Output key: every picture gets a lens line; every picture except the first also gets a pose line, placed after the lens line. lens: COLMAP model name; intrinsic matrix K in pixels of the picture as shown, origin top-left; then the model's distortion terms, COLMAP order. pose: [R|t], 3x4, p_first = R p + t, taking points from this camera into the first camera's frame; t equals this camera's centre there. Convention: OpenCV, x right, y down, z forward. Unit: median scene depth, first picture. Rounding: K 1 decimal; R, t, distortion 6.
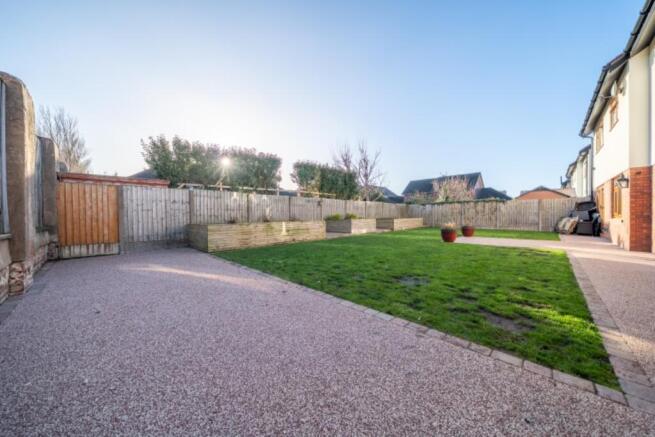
lens RADIAL K [[230.7, 0, 328.0], [0, 230.7, 221.0], [0, 0, 1]] dist [-0.001014, -0.000036]
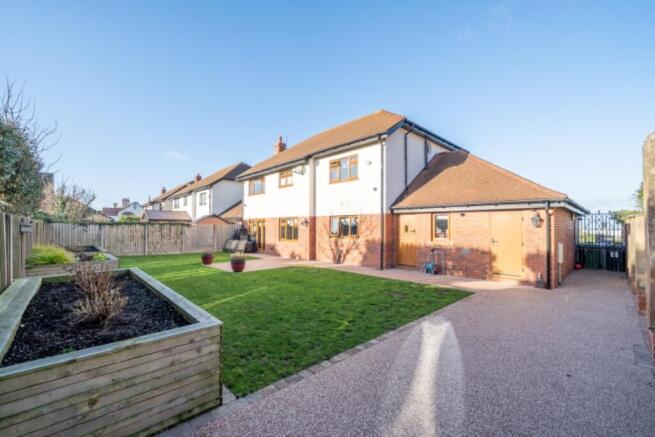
lens RADIAL K [[268.7, 0, 327.5], [0, 268.7, 218.5], [0, 0, 1]] dist [0.000190, -0.000077]
pose [[0.034528, 0.043832, 0.998442, -0.588978], [0.019139, 0.998826, -0.044511, -0.075123], [-0.999220, 0.020646, 0.033649, 0.524644]]
